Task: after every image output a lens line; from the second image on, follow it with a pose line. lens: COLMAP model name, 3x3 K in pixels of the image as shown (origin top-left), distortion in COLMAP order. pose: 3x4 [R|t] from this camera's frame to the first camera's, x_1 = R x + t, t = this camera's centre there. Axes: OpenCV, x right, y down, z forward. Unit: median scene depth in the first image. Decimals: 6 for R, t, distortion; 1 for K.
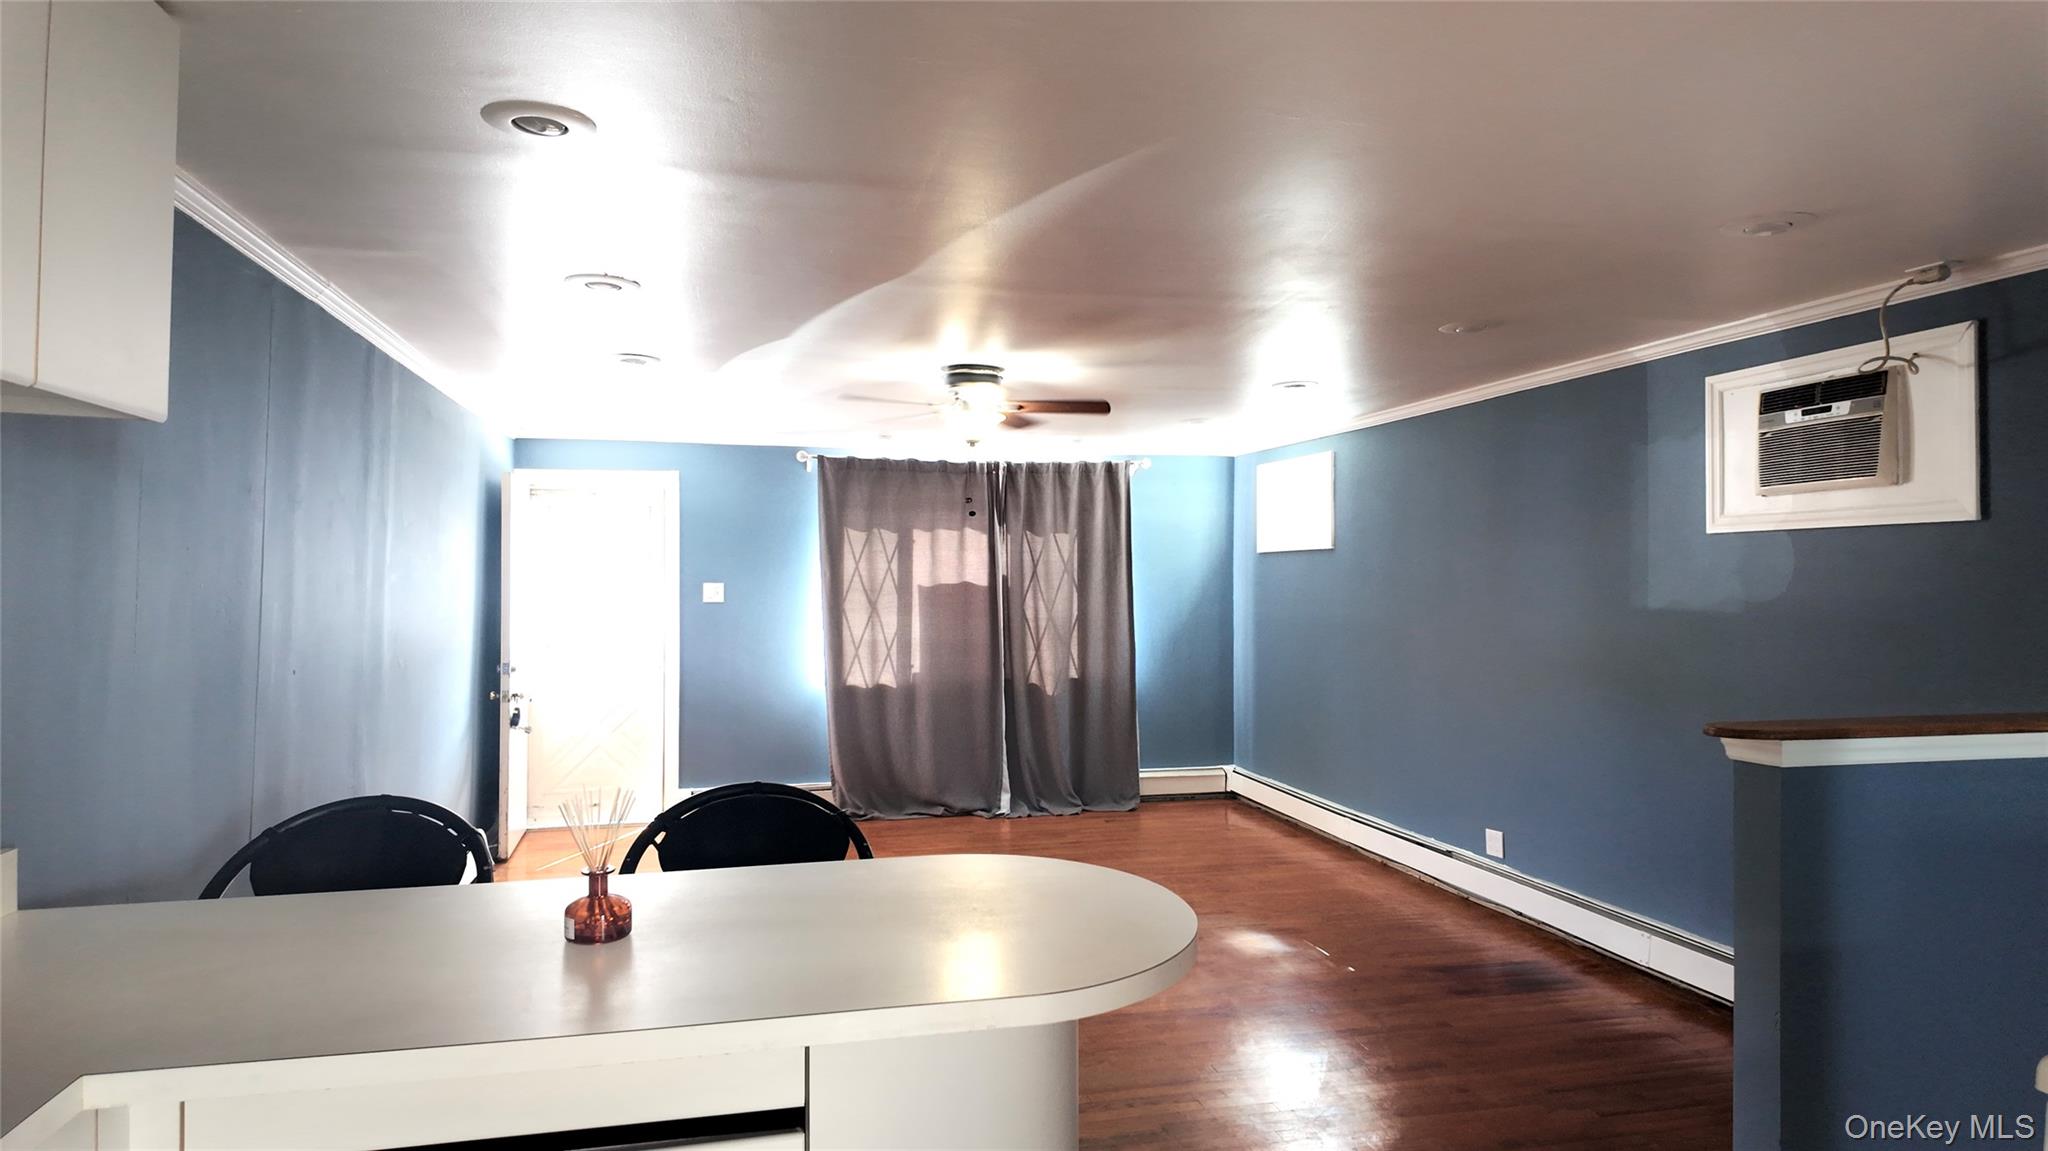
lens RADIAL K [[1176.2, 0, 1024.0], [0, 1176.2, 575.5], [0, 0, 1]] dist [0.037519, -0.035627]
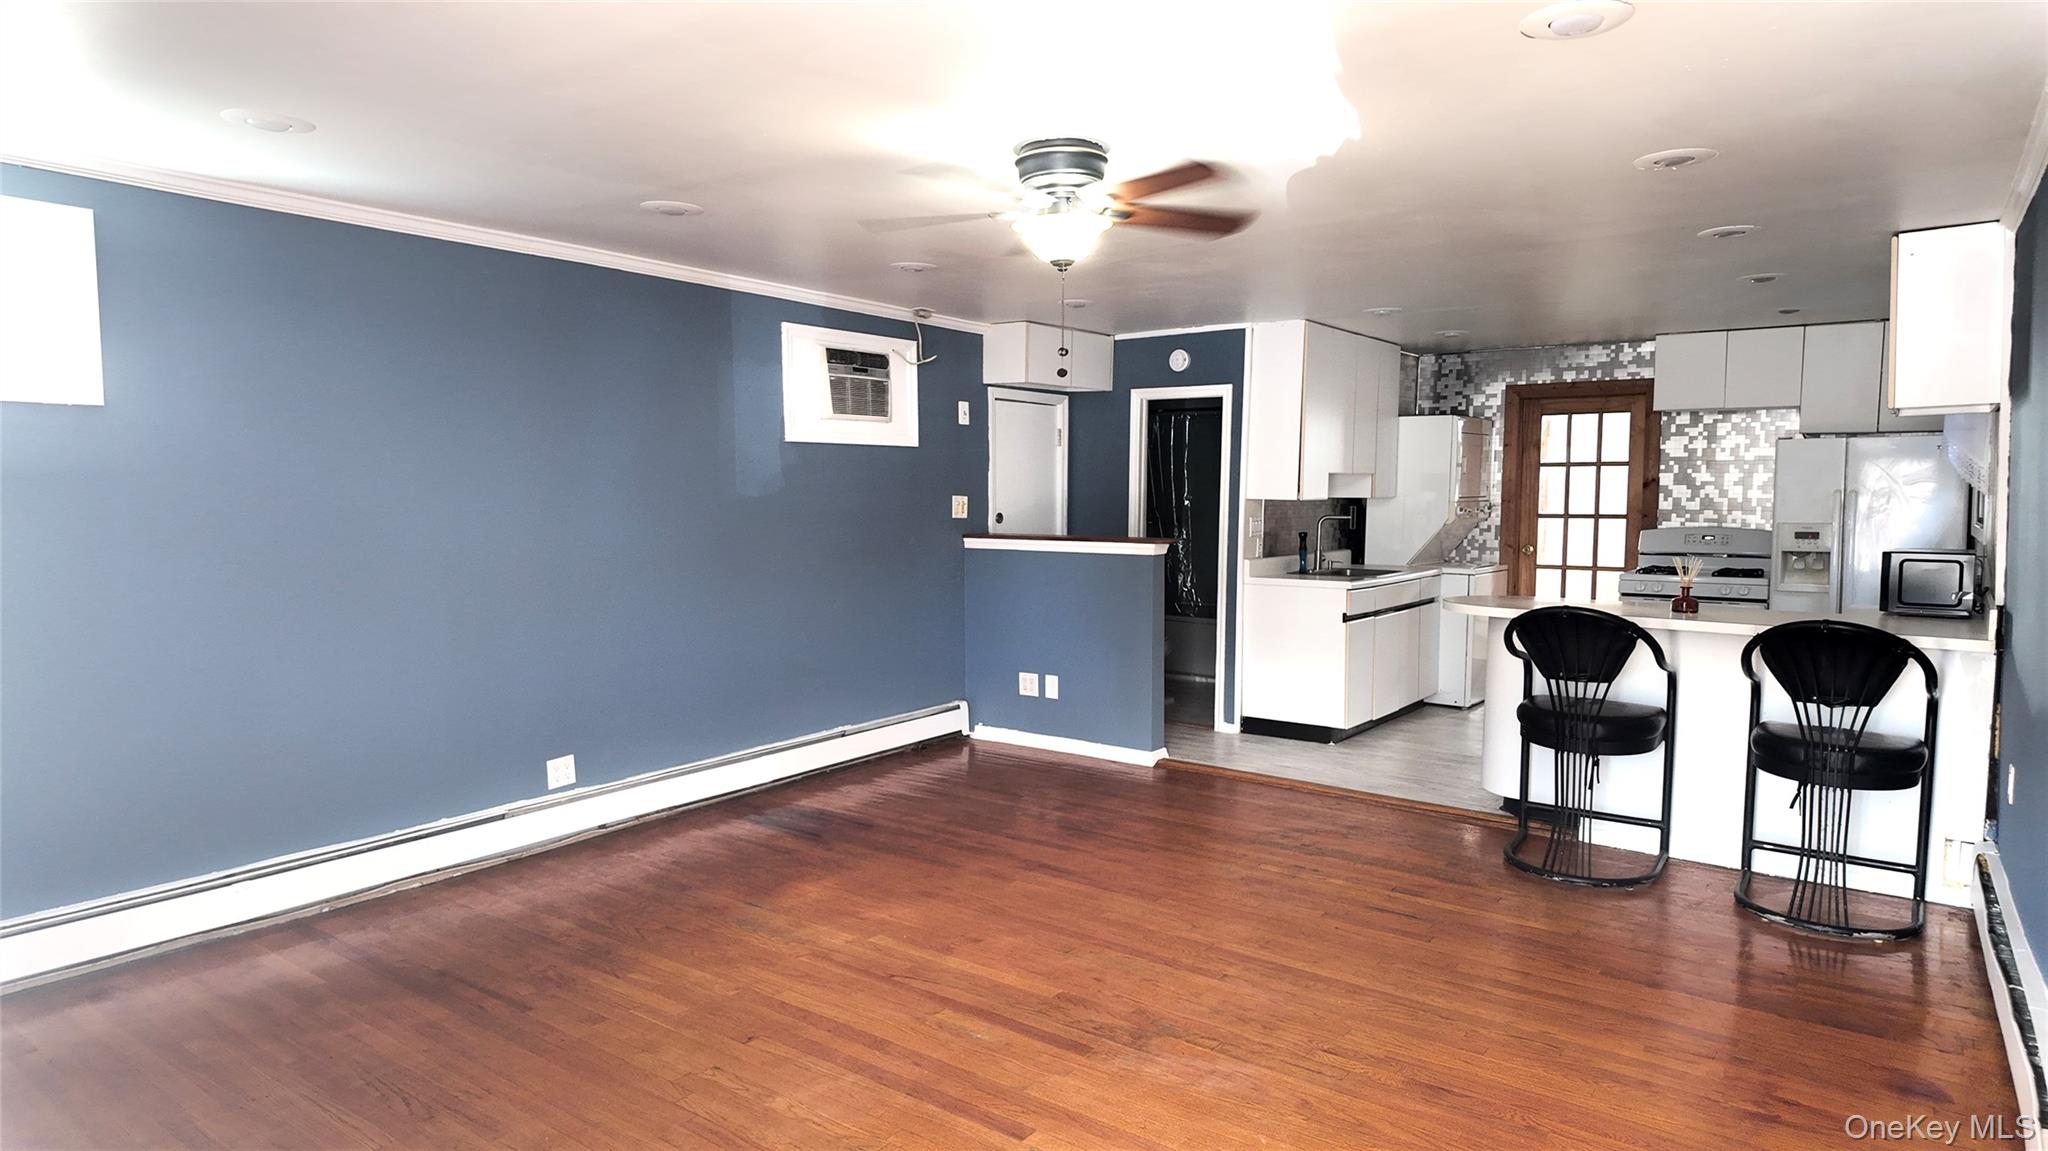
lens RADIAL K [[1176.2, 0, 1024.0], [0, 1176.2, 575.5], [0, 0, 1]] dist [0.037519, -0.035627]
pose [[-0.636857, -0.054114, 0.769080, -0.703080], [-0.002362, 0.997666, 0.068243, 0.027975], [-0.770978, 0.041644, -0.635499, 1.847607]]
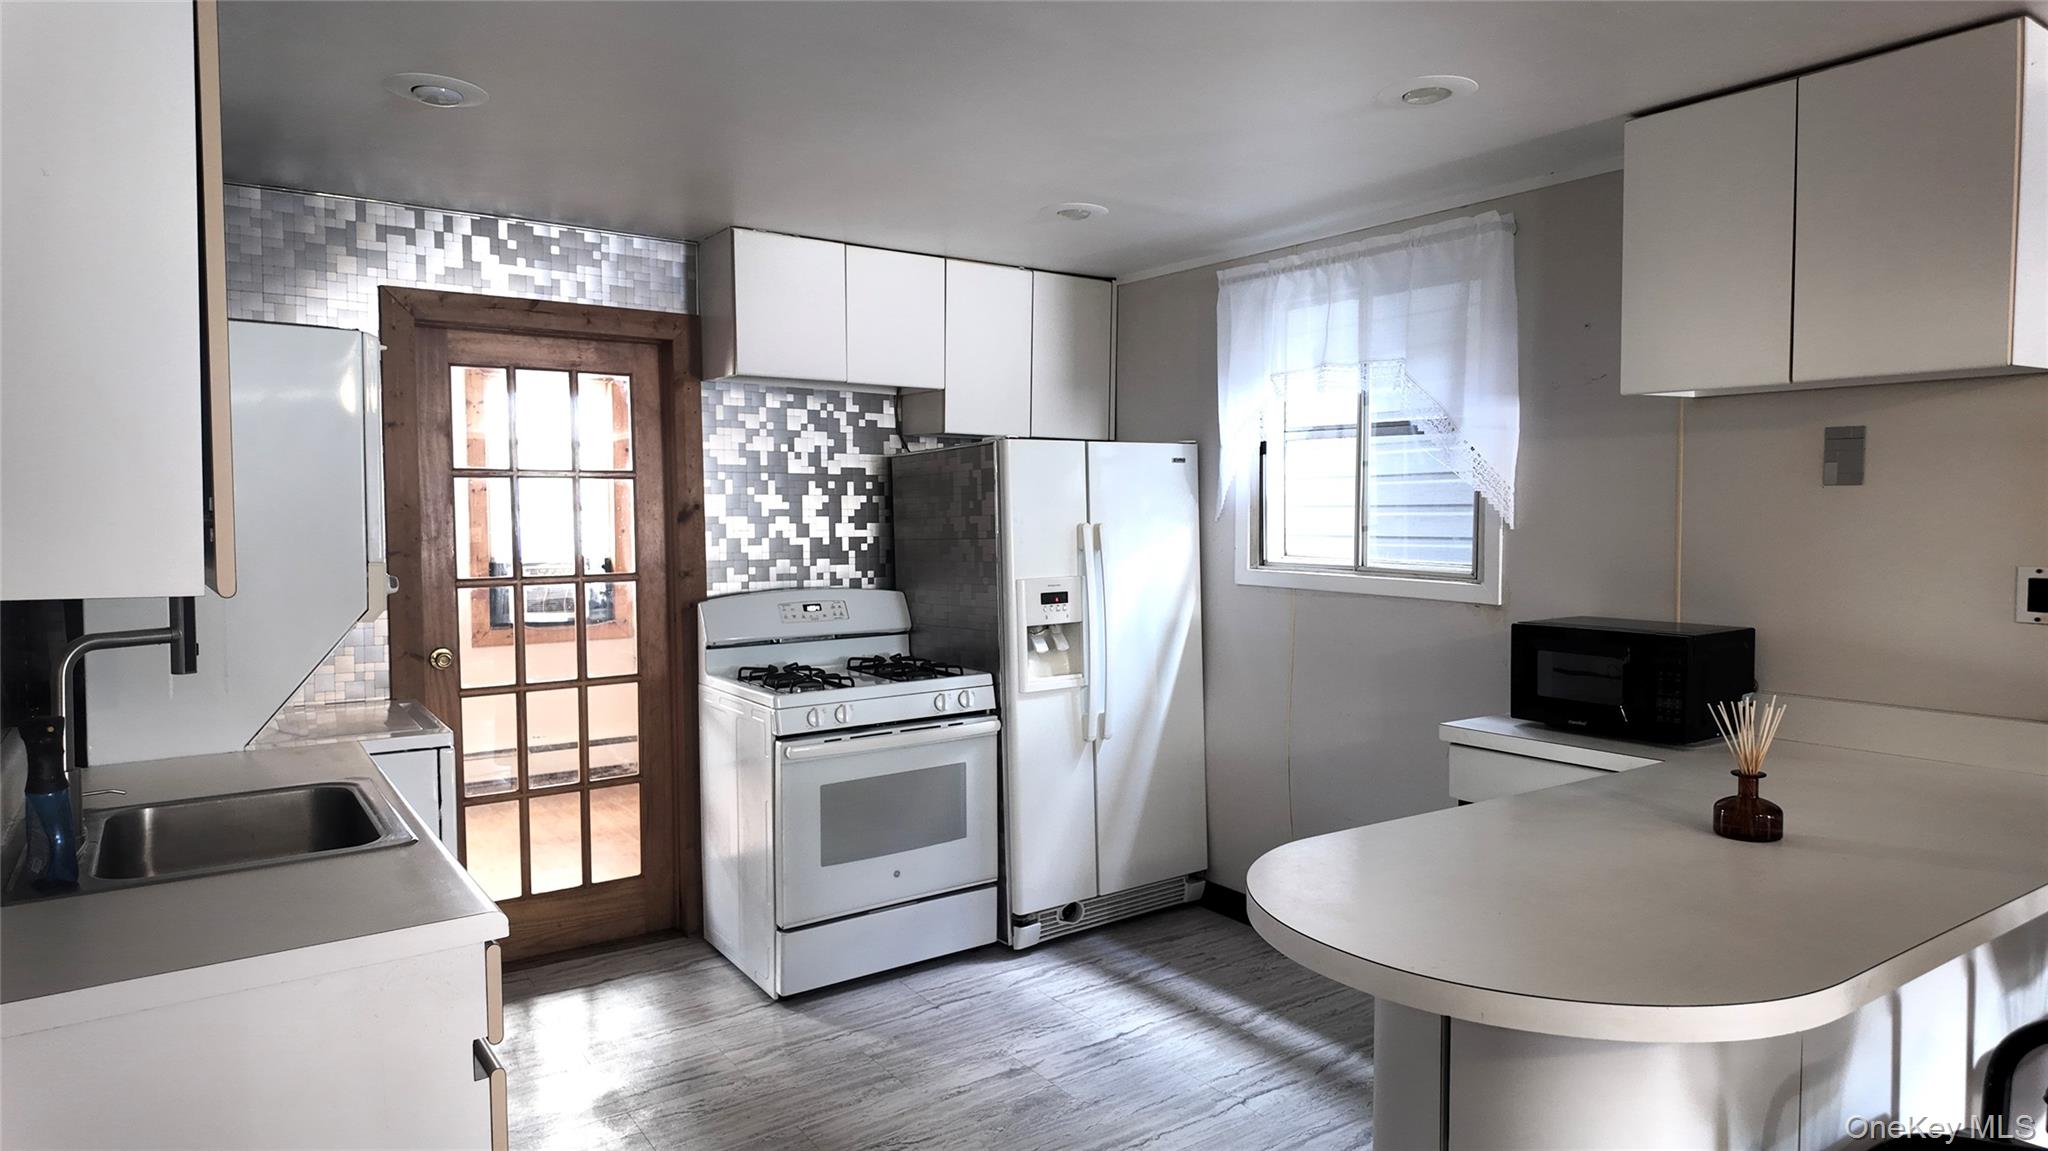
lens RADIAL K [[1173.8, 0, 1024.0], [0, 1173.8, 575.5], [0, 0, 1]] dist [0.041165, -0.000009]
pose [[-0.923049, 0.027116, -0.383725, 0.319664], [0.008757, 0.998735, 0.049509, 0.013145], [0.384582, 0.042339, -0.922119, 0.831457]]
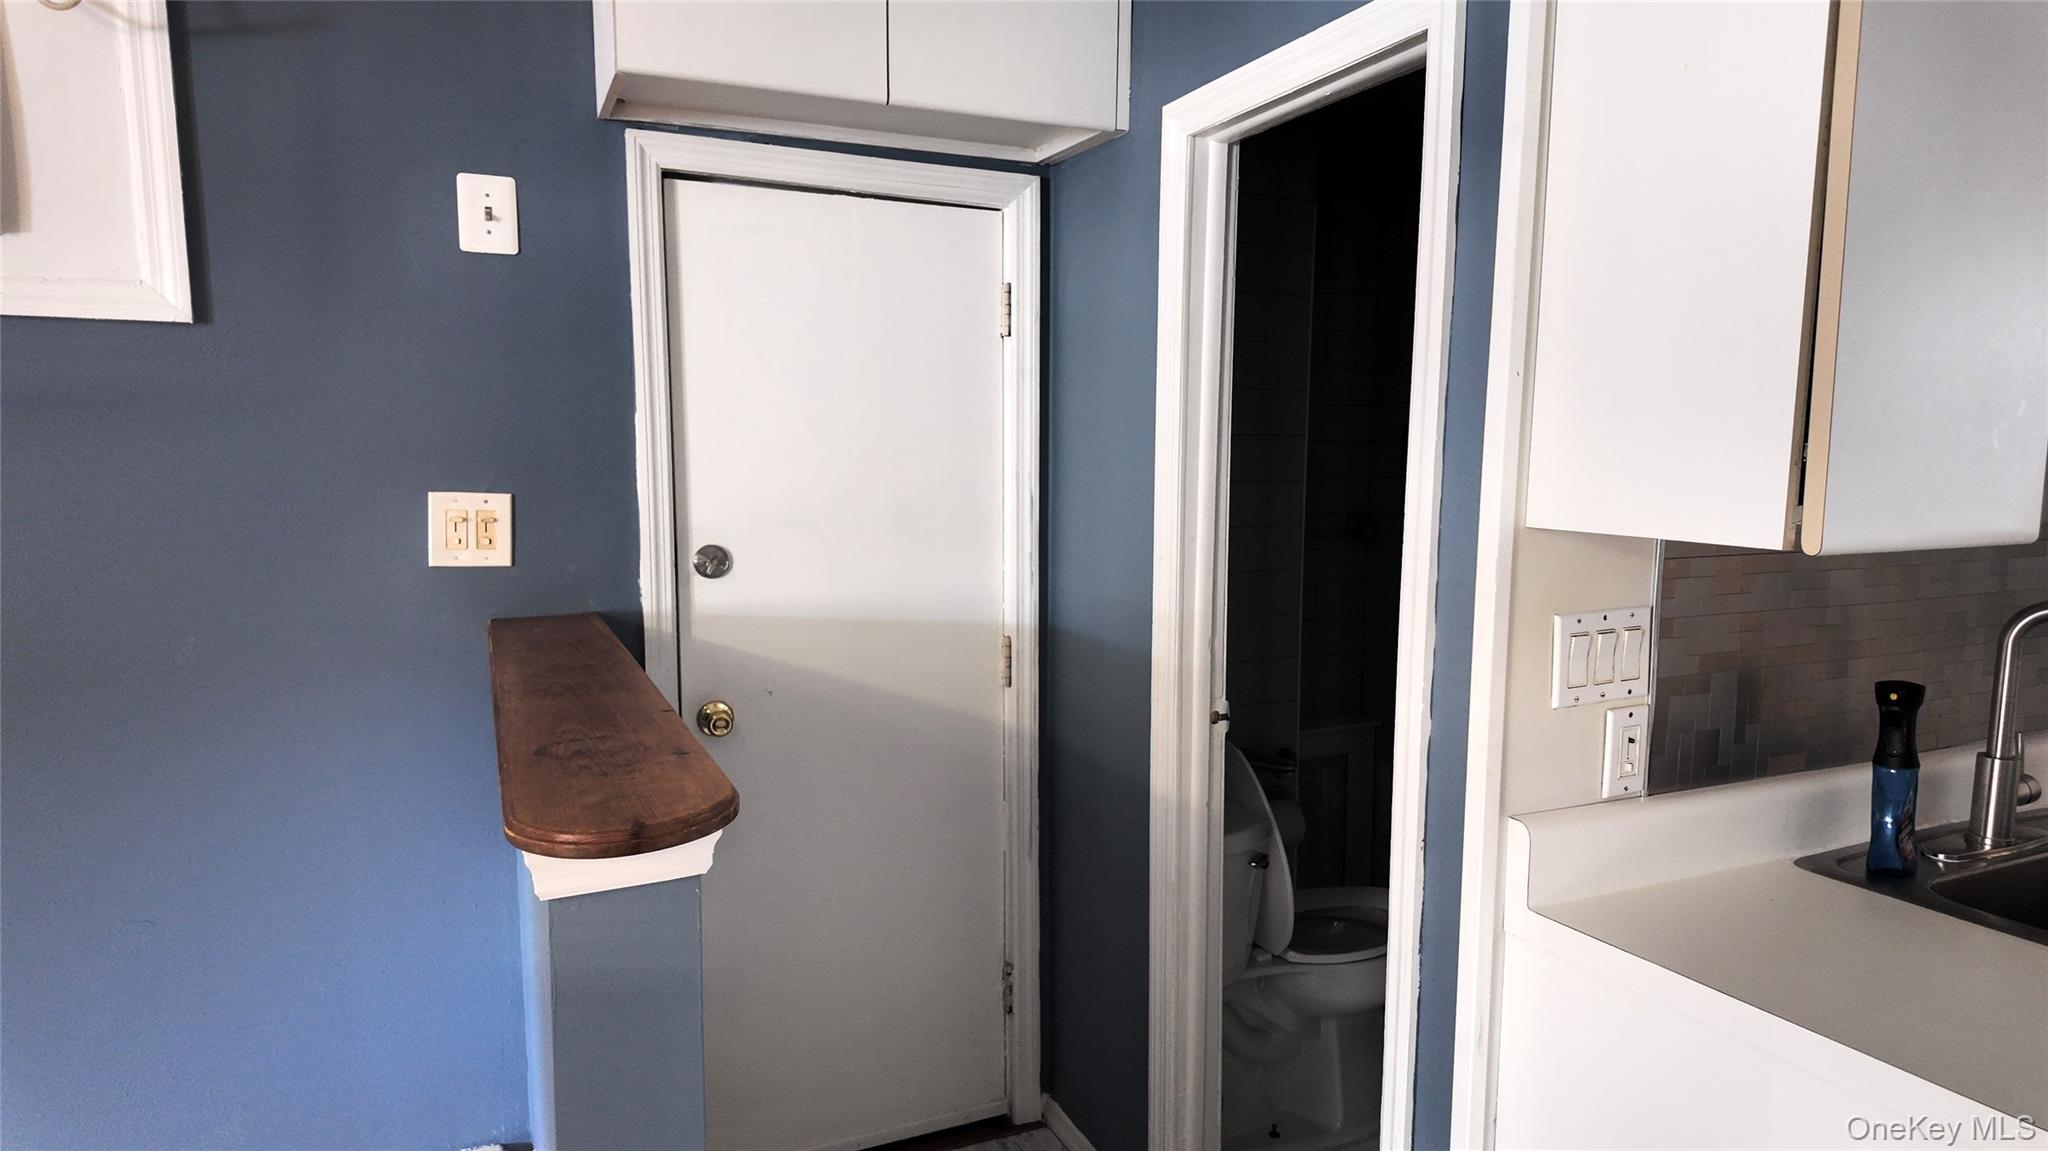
lens RADIAL K [[1176.2, 0, 1024.0], [0, 1176.2, 575.5], [0, 0, 1]] dist [0.037519, -0.035627]
pose [[-0.195480, -0.099546, 0.975642, 0.153453], [-0.005505, 0.994931, 0.100411, 0.011741], [-0.980692, 0.014257, -0.195037, 0.644730]]
